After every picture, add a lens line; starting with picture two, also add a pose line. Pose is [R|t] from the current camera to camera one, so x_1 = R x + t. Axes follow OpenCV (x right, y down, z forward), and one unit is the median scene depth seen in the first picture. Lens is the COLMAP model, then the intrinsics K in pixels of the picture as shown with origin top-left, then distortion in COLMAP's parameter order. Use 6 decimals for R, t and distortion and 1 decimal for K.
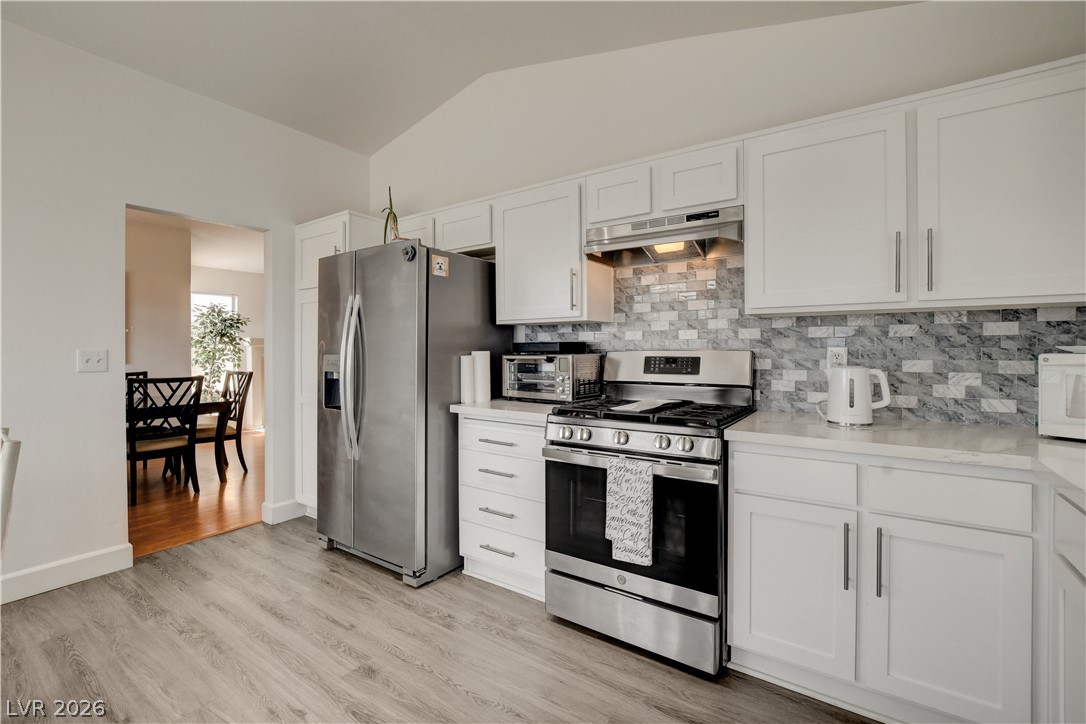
lens RADIAL K [[472.3, 0, 540.8], [0, 472.3, 355.0], [0, 0, 1]] dist [-0.020405, 0.000991]
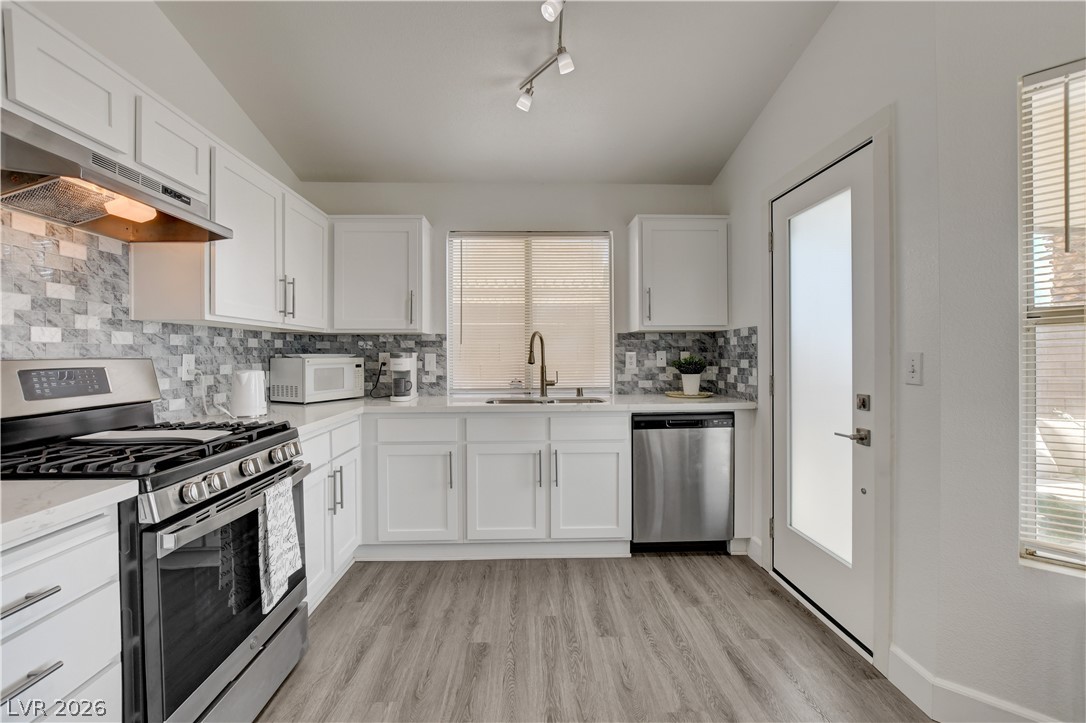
lens RADIAL K [[472.3, 0, 540.8], [0, 472.3, 354.5], [0, 0, 1]] dist [-0.020405, 0.000991]
pose [[-0.594633, 0.002748, 0.803992, -0.648034], [0.014061, 0.999877, 0.006981, -0.012267], [-0.803874, 0.015456, -0.594599, 0.909236]]
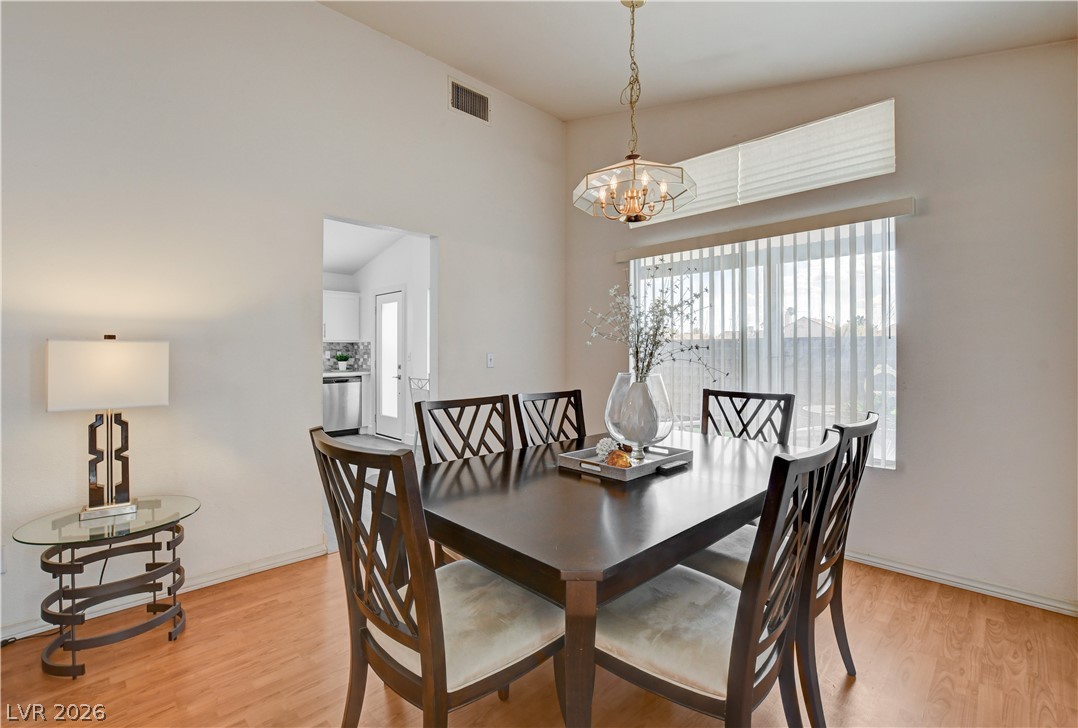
lens RADIAL K [[476.8, 0, 538.8], [0, 476.8, 349.3], [0, 0, 1]] dist [-0.000206, -0.000010]
pose [[-0.982015, 0.004069, 0.188761, -1.714229], [0.005039, 0.999976, 0.004661, -0.028054], [-0.188737, 0.005529, -0.982012, 2.659643]]
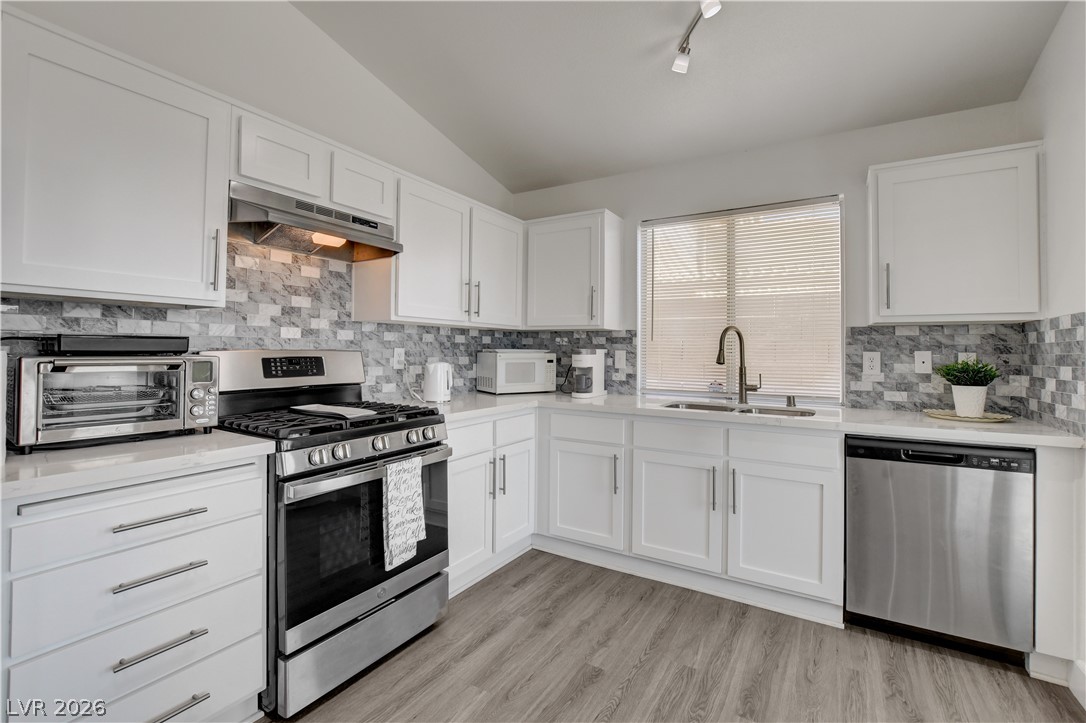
lens RADIAL K [[482.3, 0, 539.7], [0, 482.3, 342.1], [0, 0, 1]] dist [-0.022262, 0.001772]
pose [[-0.053310, 0.017212, 0.998430, -0.694491], [0.000573, 0.999852, -0.017206, -0.009874], [-0.998578, -0.000345, -0.053312, 0.621705]]
